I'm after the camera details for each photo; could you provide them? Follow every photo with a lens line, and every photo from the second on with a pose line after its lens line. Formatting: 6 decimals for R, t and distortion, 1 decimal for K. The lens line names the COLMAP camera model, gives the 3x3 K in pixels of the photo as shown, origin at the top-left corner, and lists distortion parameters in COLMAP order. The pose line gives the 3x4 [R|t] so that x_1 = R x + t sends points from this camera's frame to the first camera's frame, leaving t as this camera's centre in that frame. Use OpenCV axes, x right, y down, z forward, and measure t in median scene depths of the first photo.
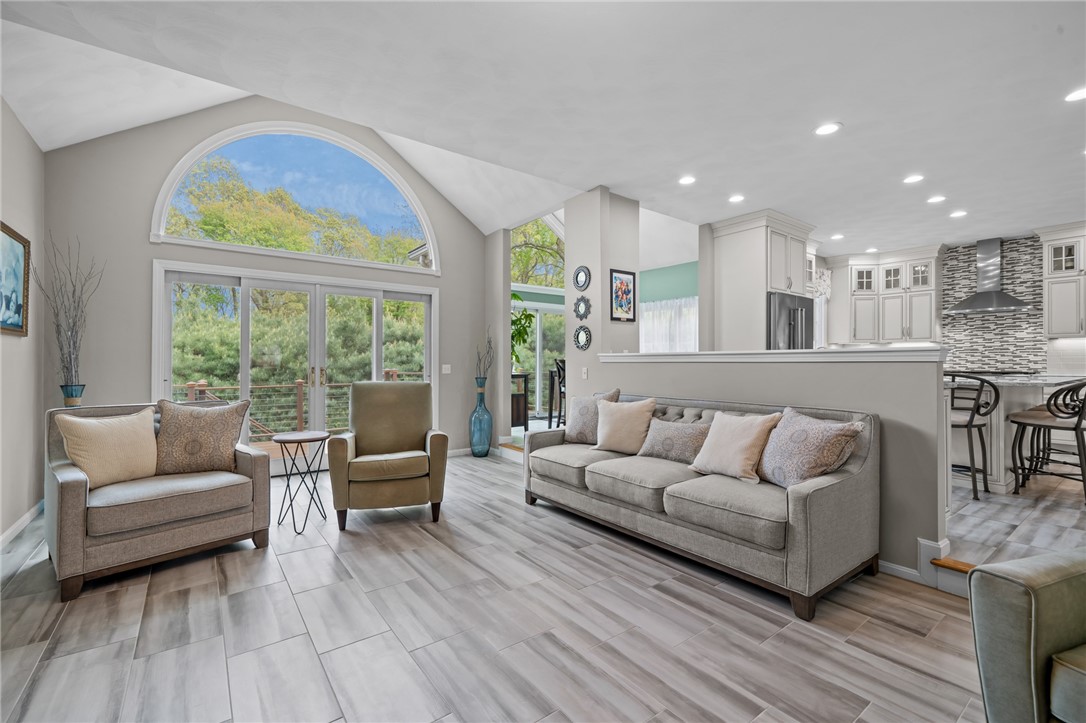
lens RADIAL K [[466.9, 0, 533.0], [0, 466.9, 359.7], [0, 0, 1]] dist [0.000419, 0.000206]
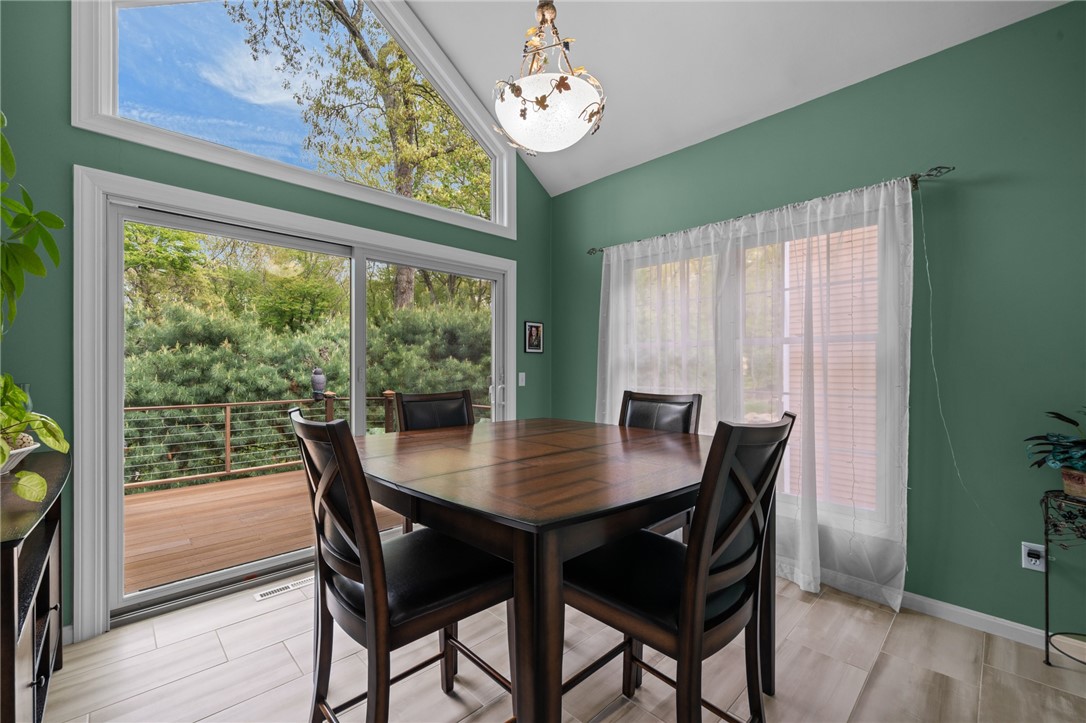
lens RADIAL K [[433.5, 0, 533.9], [0, 433.5, 365.8], [0, 0, 1]] dist [-0.002403, -0.000041]
pose [[0.990612, -0.004109, 0.136643, 0.258089], [0.004134, 0.999991, 0.000097, -0.043097], [-0.136642, 0.000468, 0.990620, 1.727198]]
